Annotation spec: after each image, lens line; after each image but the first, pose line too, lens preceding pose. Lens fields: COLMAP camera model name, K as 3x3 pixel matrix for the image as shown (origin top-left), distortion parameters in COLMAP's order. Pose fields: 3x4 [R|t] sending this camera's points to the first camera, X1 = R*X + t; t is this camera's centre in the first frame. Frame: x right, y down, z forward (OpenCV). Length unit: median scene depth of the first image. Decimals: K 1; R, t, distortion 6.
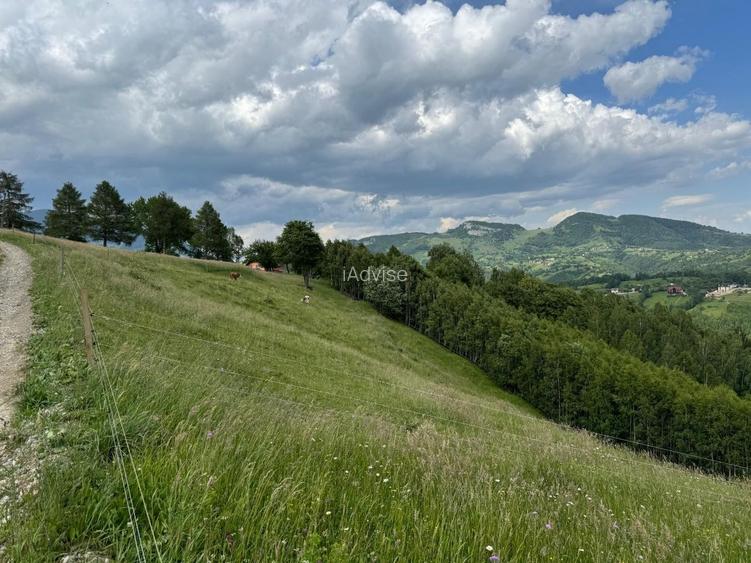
lens RADIAL K [[519.7, 0, 383.8], [0, 519.7, 294.1], [0, 0, 1]] dist [0.049362, -0.065525]
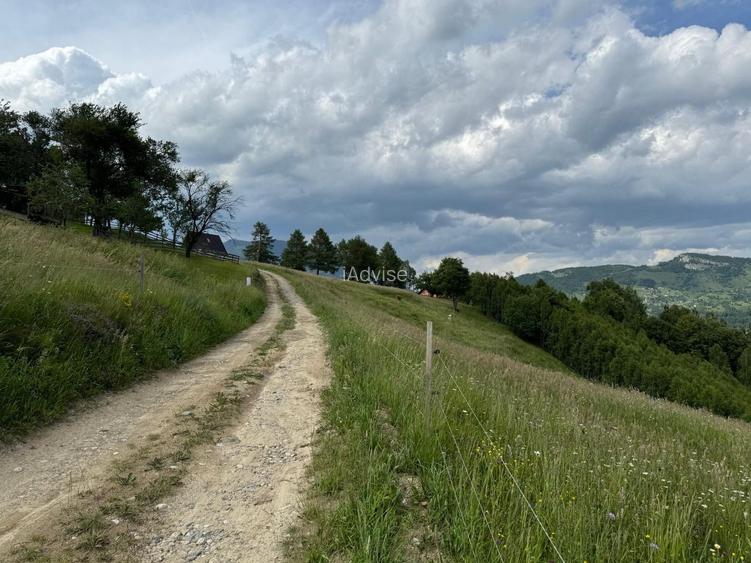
lens RADIAL K [[519.7, 0, 380.0], [0, 519.7, 278.6], [0, 0, 1]] dist [0.049362, -0.065525]
pose [[0.922875, 0.029445, -0.383972, 0.123944], [-0.062313, 0.995351, -0.073442, 0.010362], [0.380024, 0.091705, 0.920420, -0.169178]]
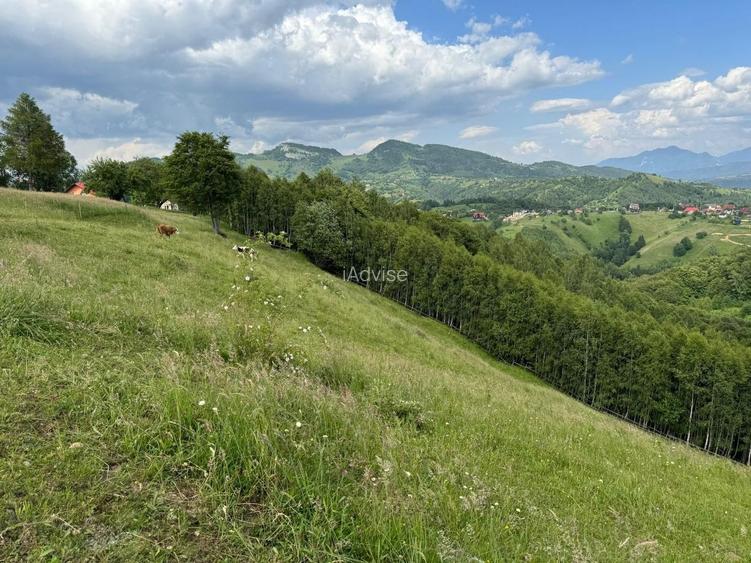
lens RADIAL K [[519.7, 0, 383.7], [0, 519.7, 278.3], [0, 0, 1]] dist [0.049362, -0.065525]
pose [[0.937989, -0.047379, 0.343412, -0.122197], [0.008108, 0.993344, 0.114899, -0.021761], [-0.346570, -0.104990, 0.932130, 0.190104]]
